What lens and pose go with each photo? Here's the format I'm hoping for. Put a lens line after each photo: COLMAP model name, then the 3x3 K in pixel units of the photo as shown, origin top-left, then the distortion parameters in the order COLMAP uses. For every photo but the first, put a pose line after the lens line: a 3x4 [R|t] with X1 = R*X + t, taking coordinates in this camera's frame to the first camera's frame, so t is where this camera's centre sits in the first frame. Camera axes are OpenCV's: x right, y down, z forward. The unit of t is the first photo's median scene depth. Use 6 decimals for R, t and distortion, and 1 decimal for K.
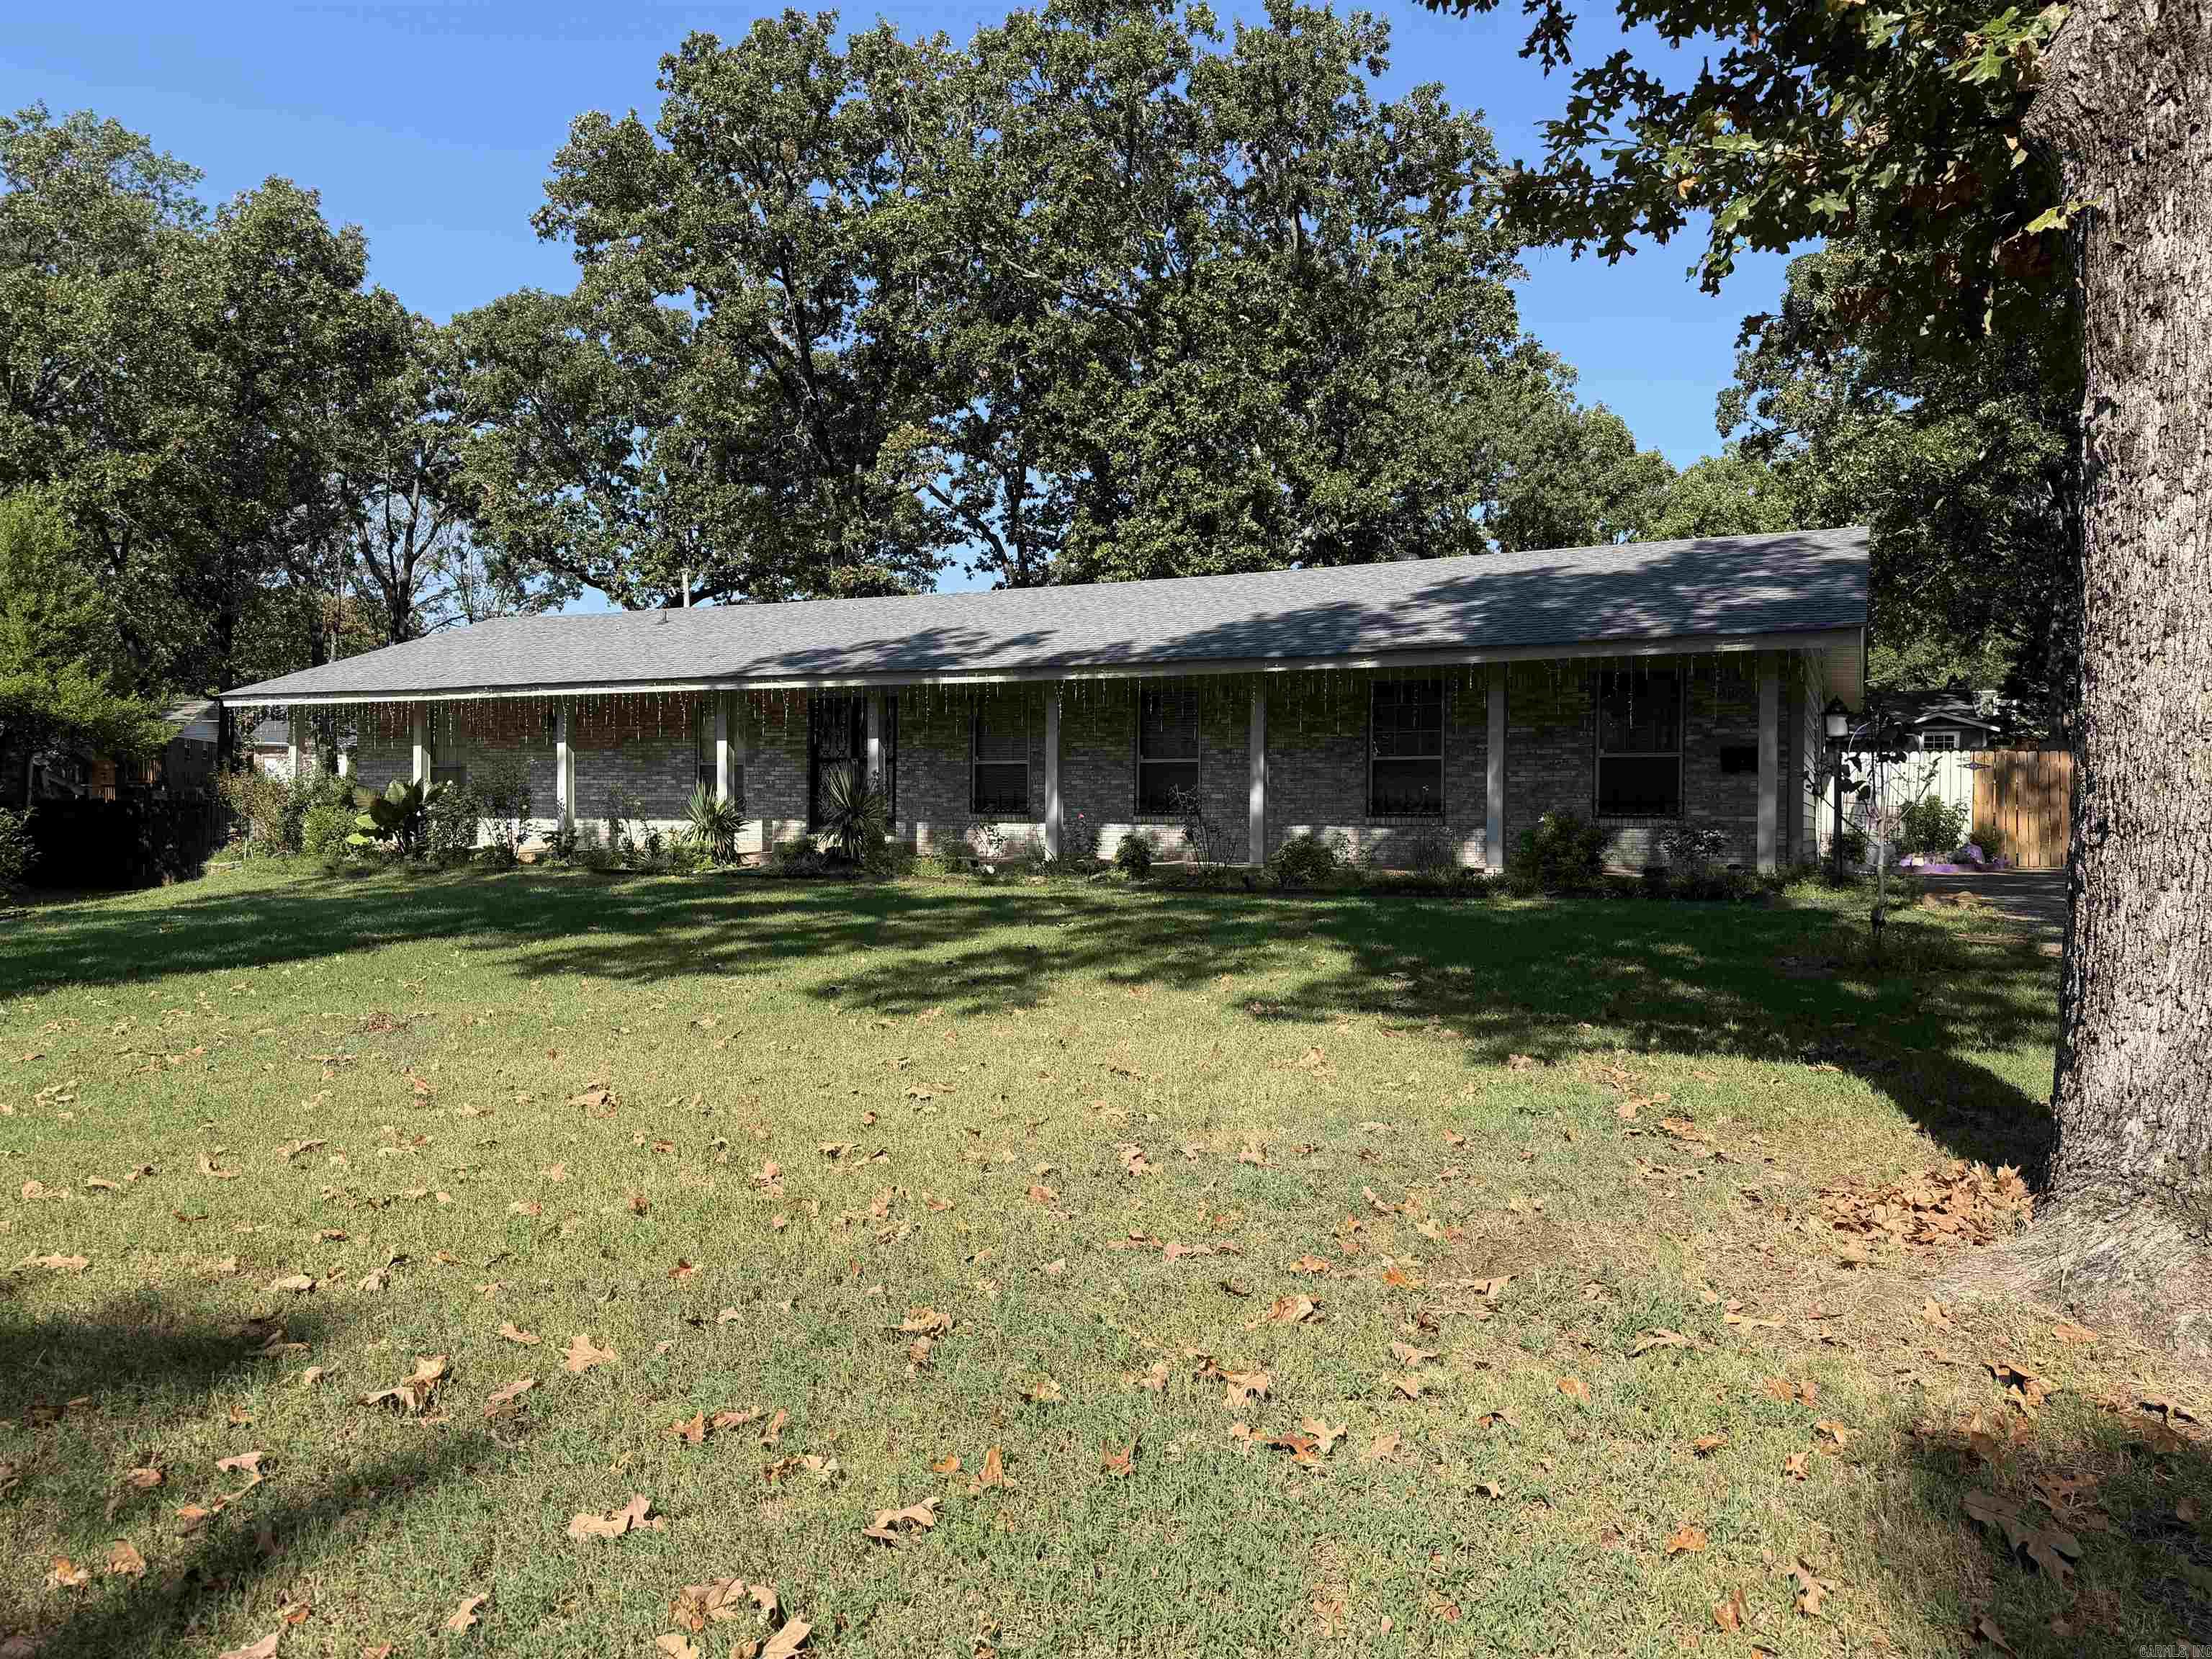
lens RADIAL K [[1575.7, 0, 1047.4], [0, 1575.7, 828.9], [0, 0, 1]] dist [0.087004, -0.104537]
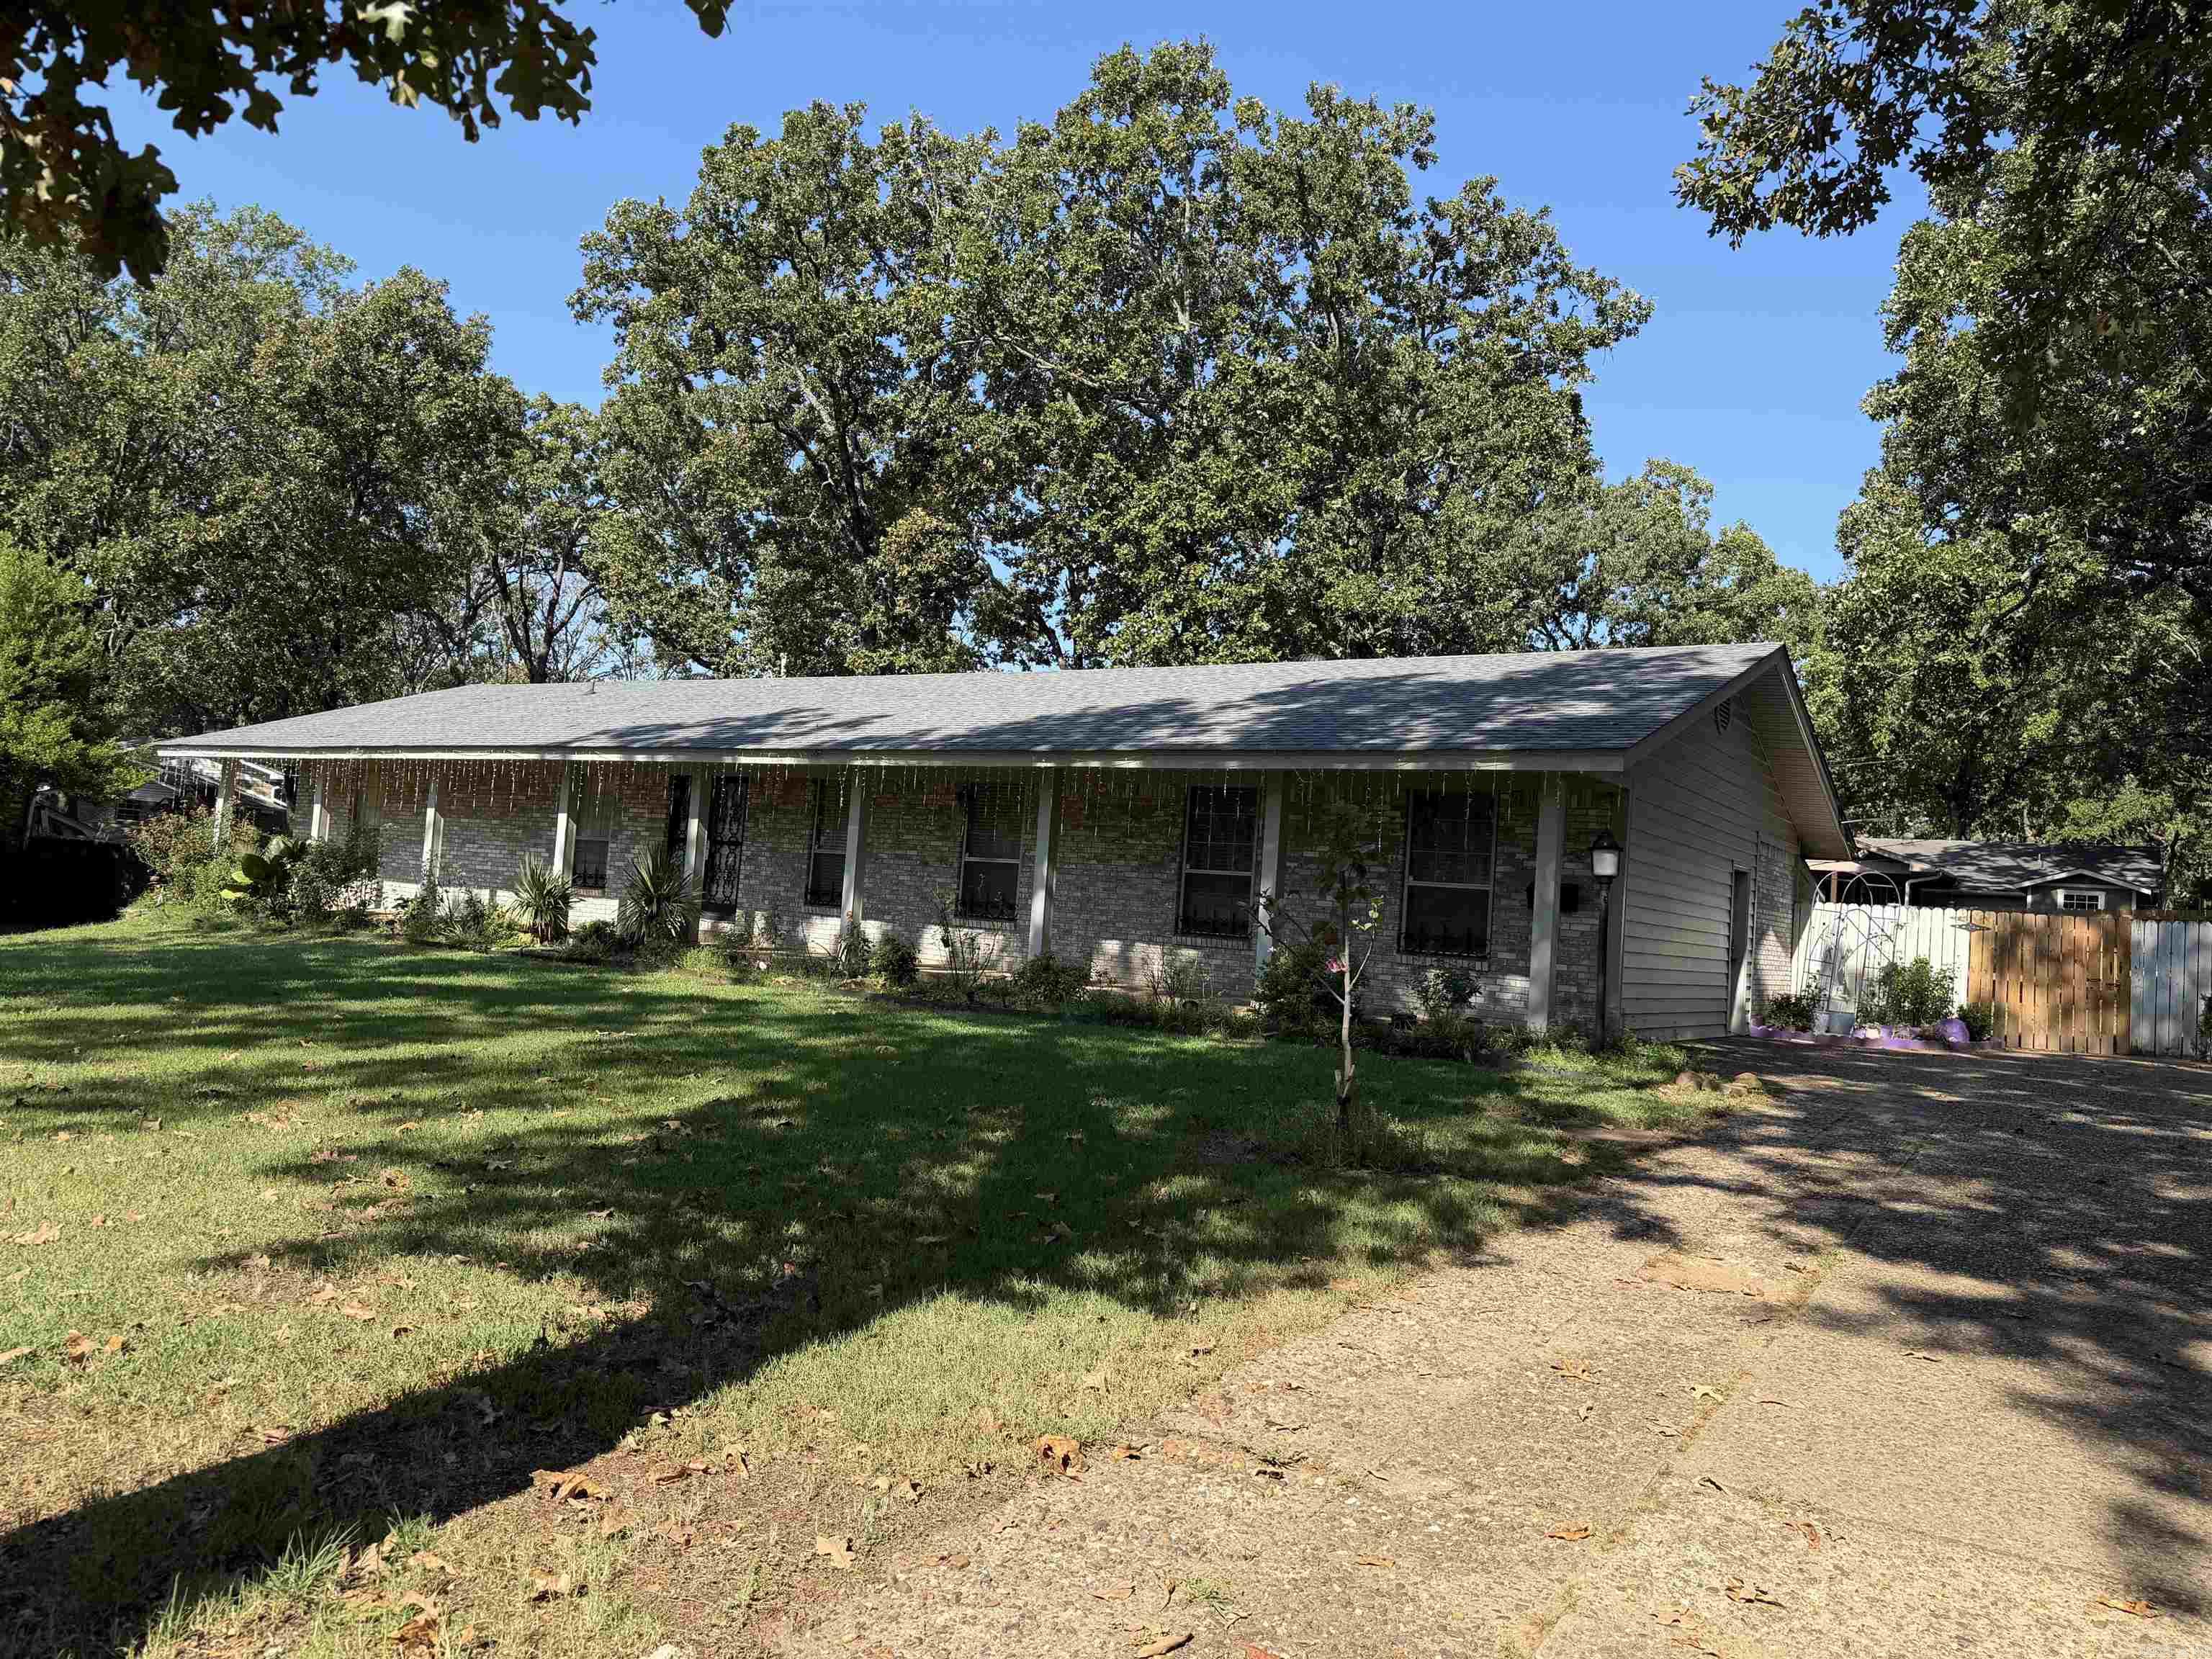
lens RADIAL K [[1560.5, 0, 1098.7], [0, 1560.5, 826.3], [0, 0, 1]] dist [0.071539, -0.048931]
pose [[0.989569, 0.057777, -0.131967, 0.167510], [-0.066496, 0.995819, -0.062640, -0.006781], [0.127796, 0.070762, 0.989273, 0.068656]]
